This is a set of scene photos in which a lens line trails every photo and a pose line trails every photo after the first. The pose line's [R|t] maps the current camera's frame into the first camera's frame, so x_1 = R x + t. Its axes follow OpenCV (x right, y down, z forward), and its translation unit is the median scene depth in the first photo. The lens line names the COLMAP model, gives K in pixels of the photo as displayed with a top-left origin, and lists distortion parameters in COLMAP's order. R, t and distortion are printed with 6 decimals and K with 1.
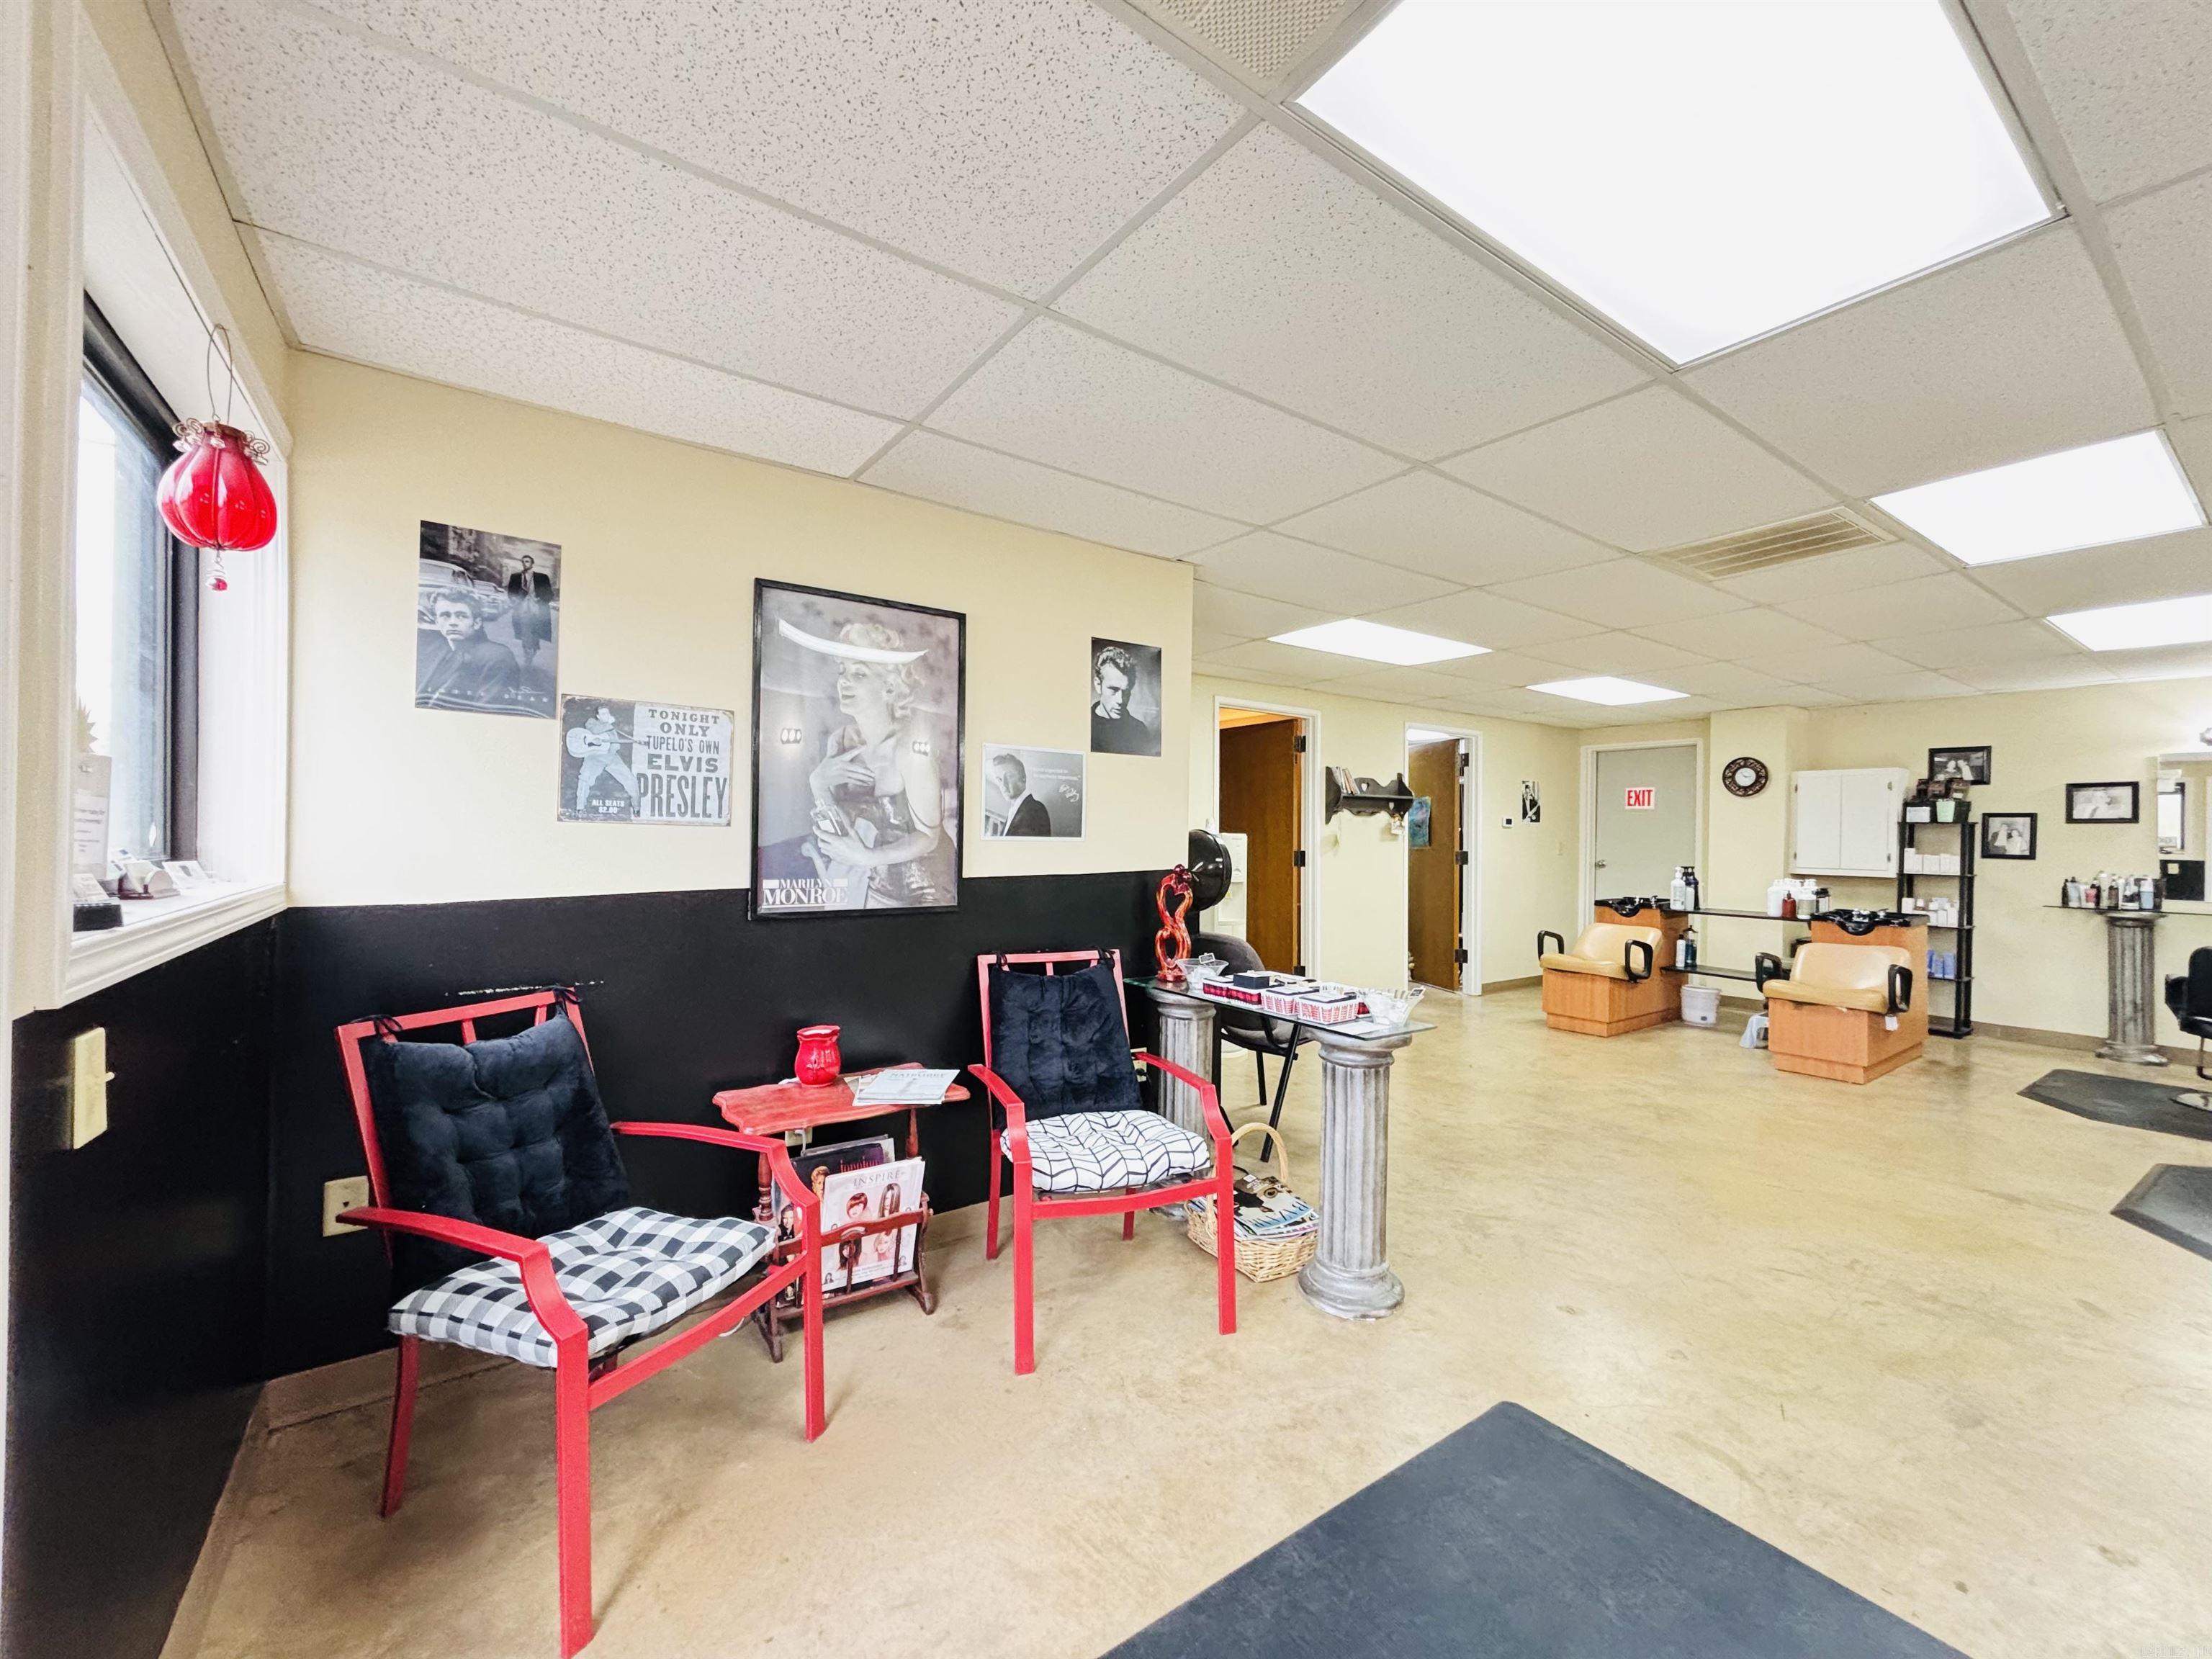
lens RADIAL K [[890.5, 0, 1100.3], [0, 890.5, 829.1], [0, 0, 1]] dist [0.002200, -0.000328]
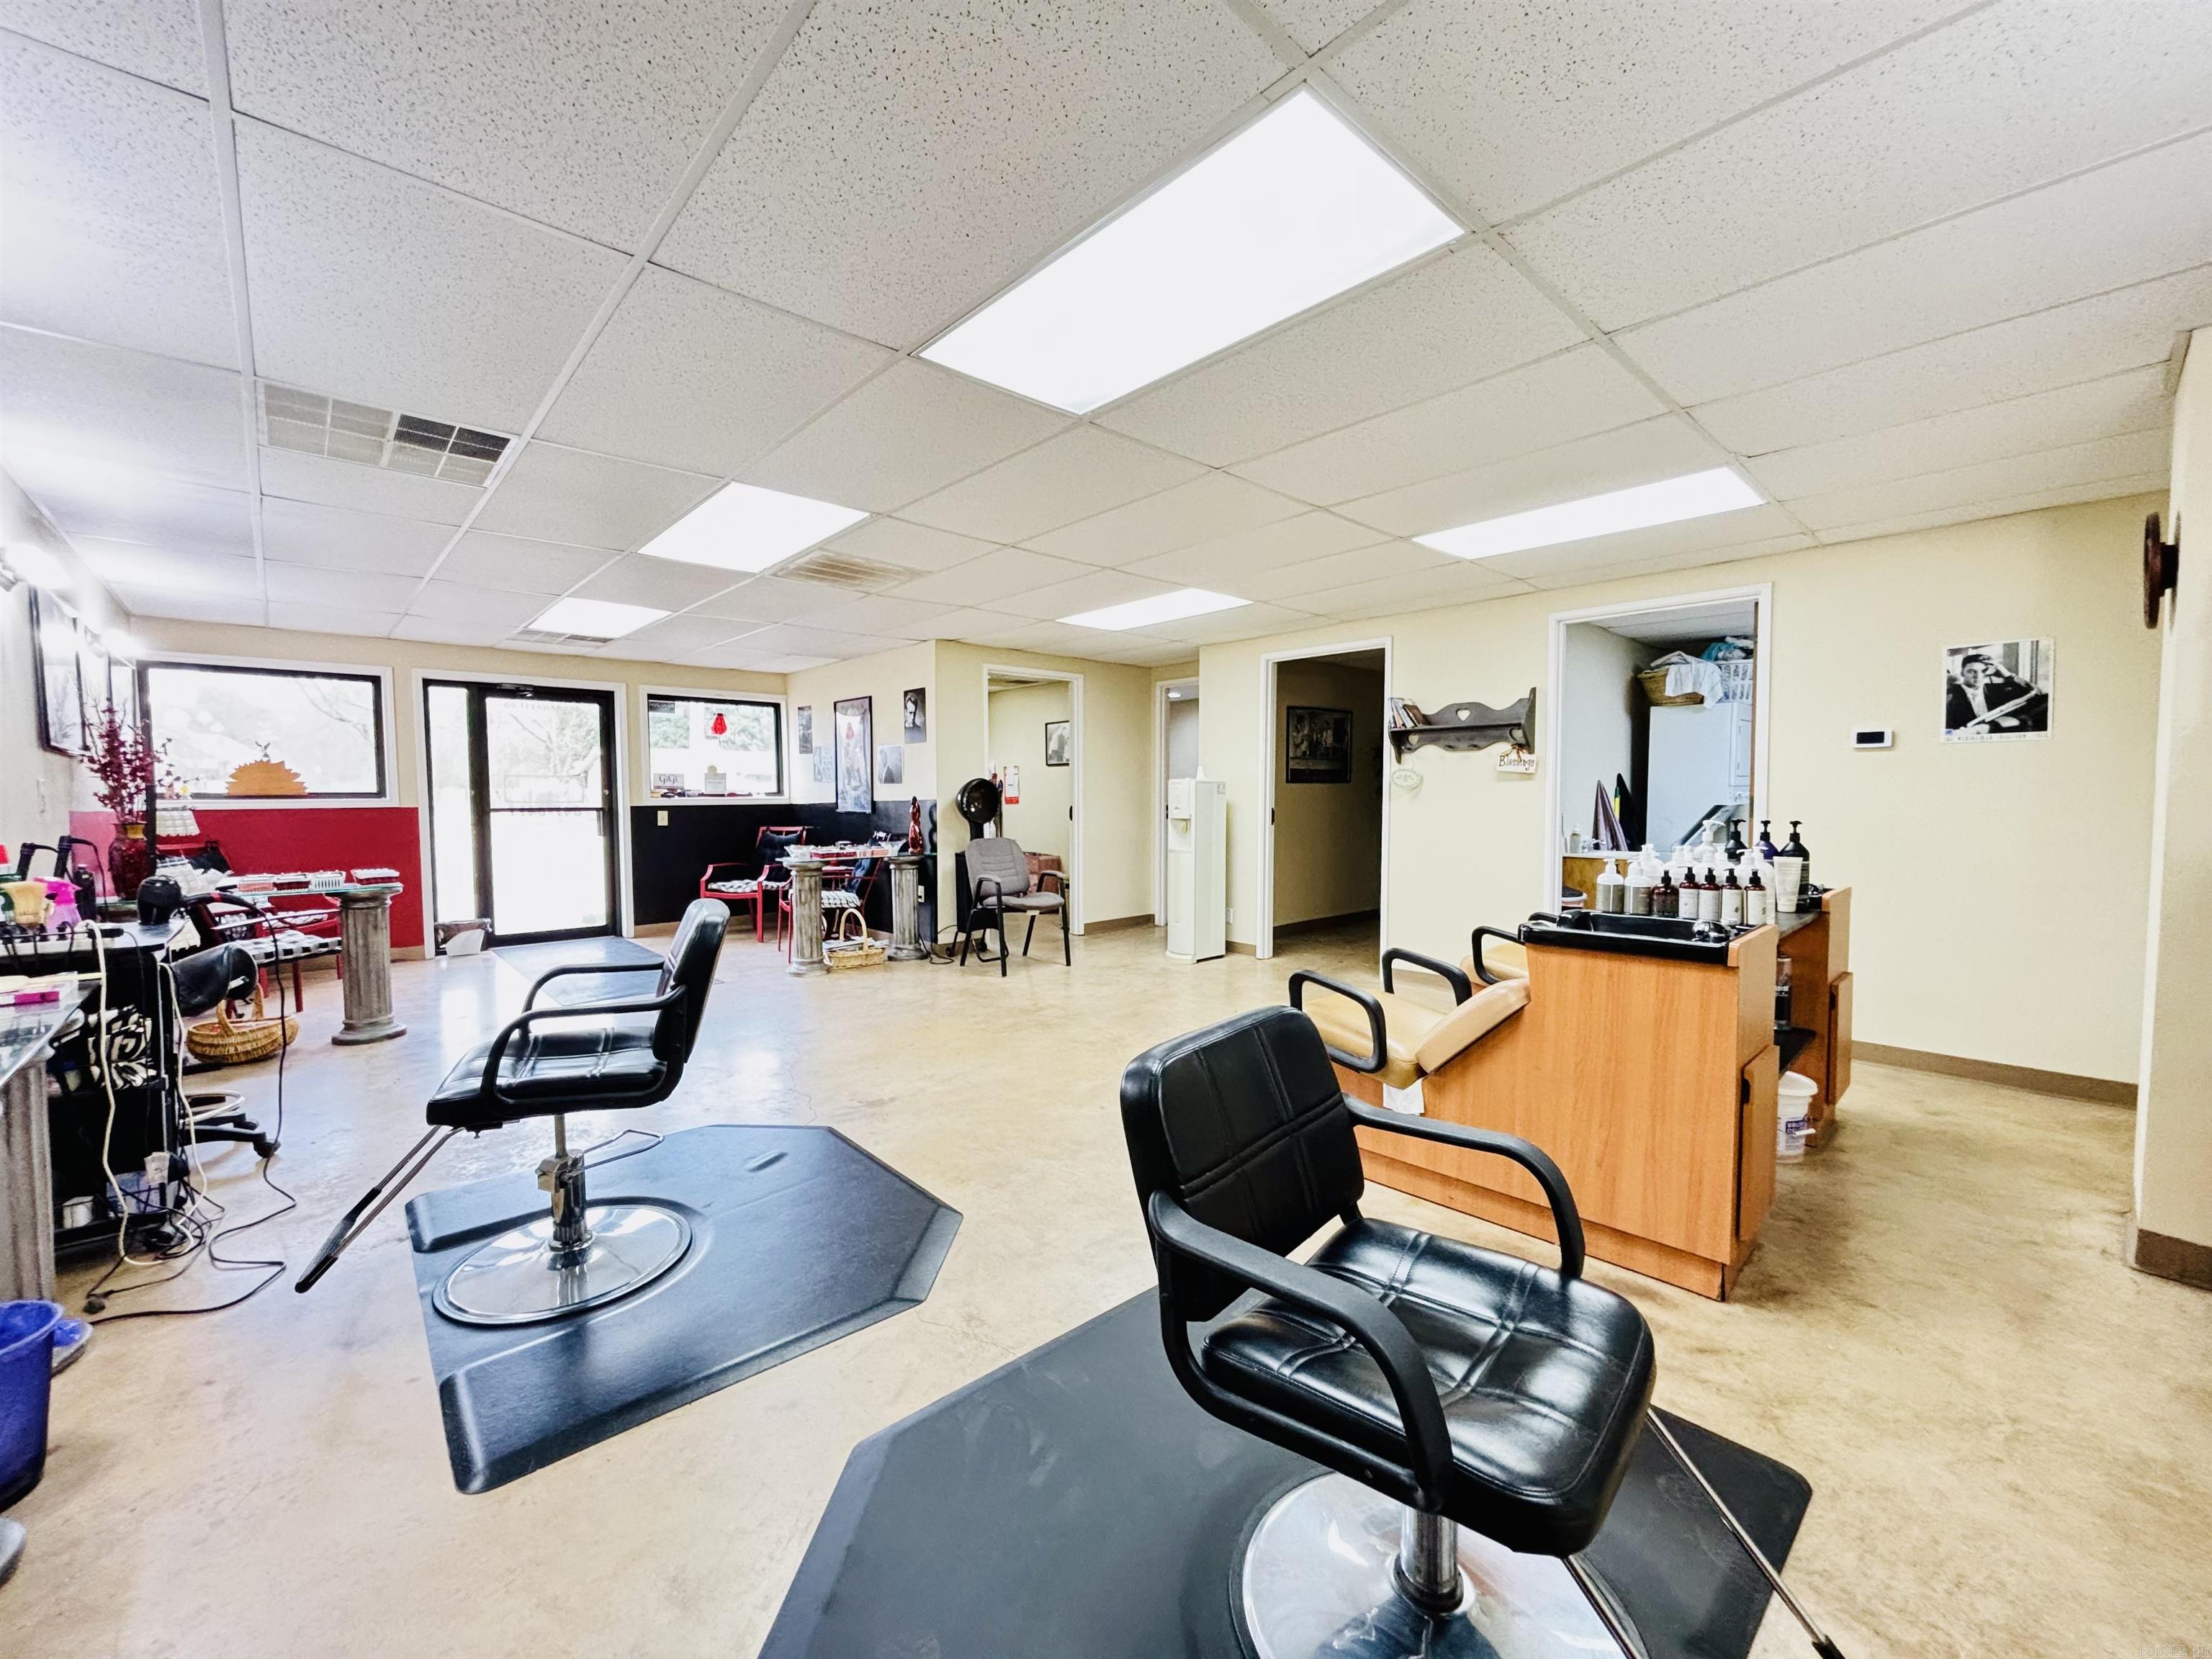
lens RADIAL K [[890.5, 0, 1101.0], [0, 890.5, 833.4], [0, 0, 1]] dist [0.002200, -0.000328]
pose [[0.126477, 0.035817, -0.991323, 1.177986], [0.011339, 0.999230, 0.037549, 0.029014], [0.991905, -0.015990, 0.125973, 0.638988]]
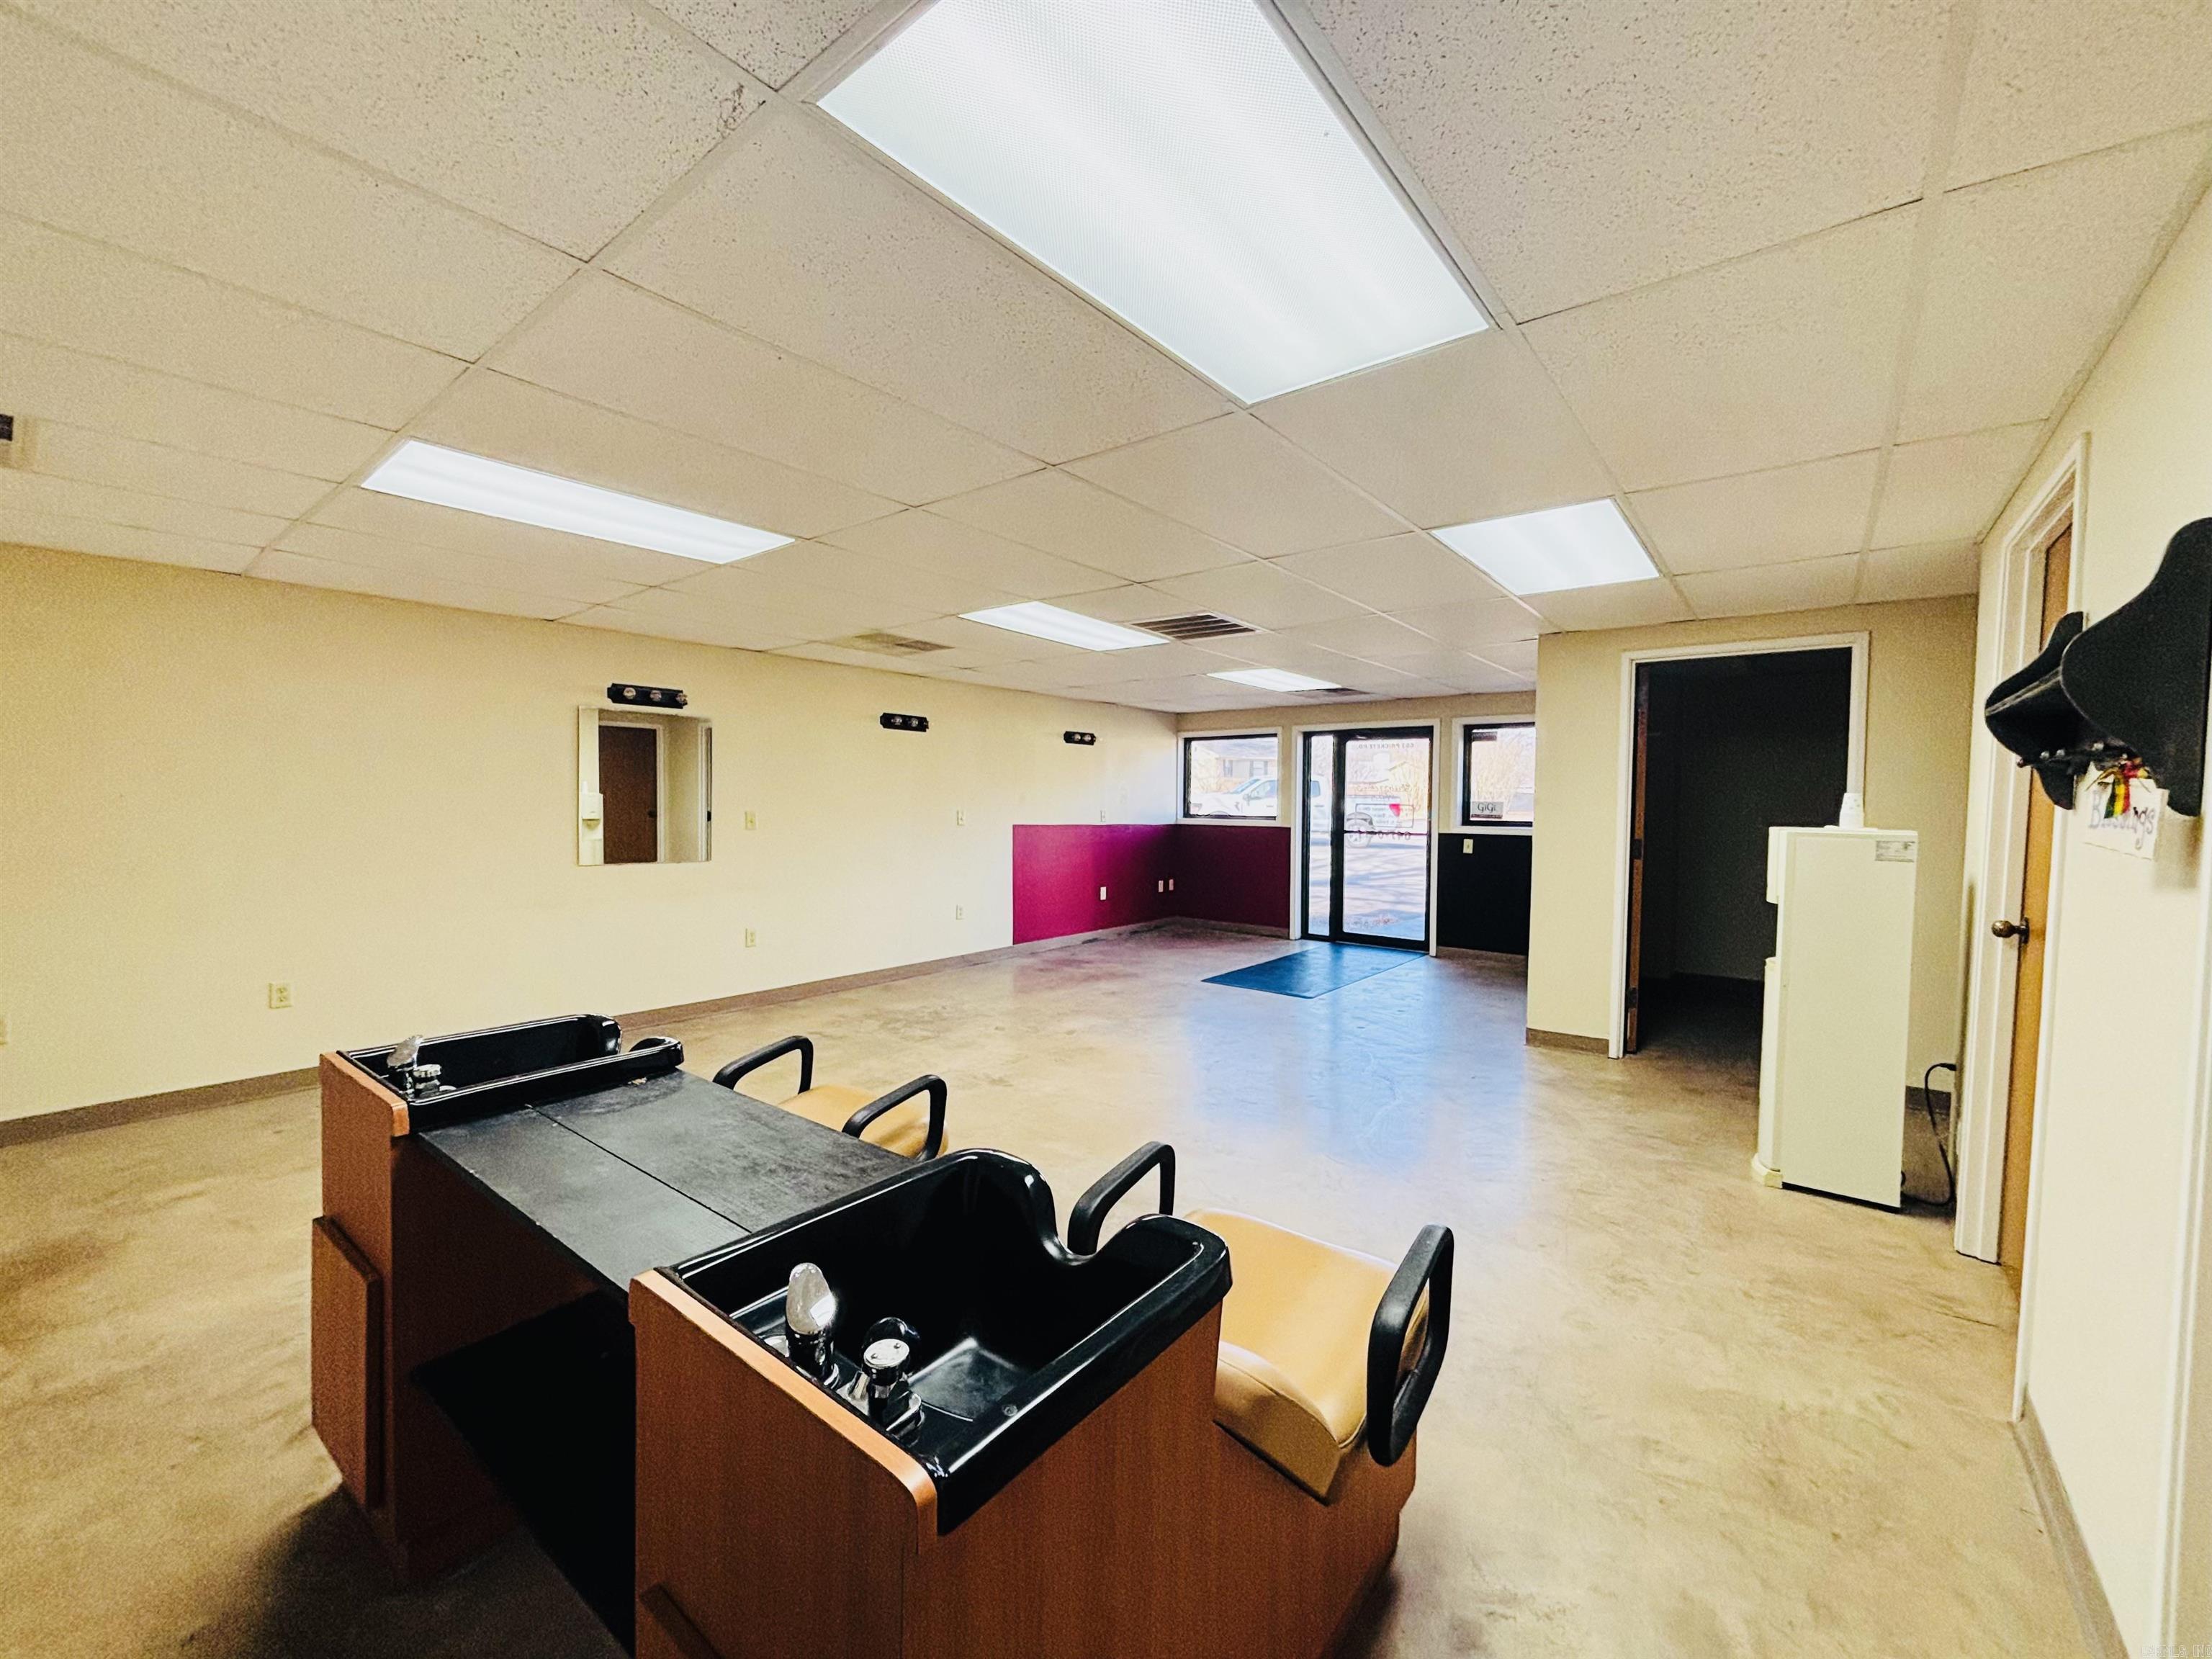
lens RADIAL K [[890.5, 0, 1099.8], [0, 890.5, 829.6], [0, 0, 1]] dist [0.002200, -0.000328]
pose [[-0.960982, -0.013955, -0.276257, 0.696364], [-0.021849, 0.999436, 0.025515, 0.001270], [0.275745, 0.030555, -0.960745, 1.289840]]
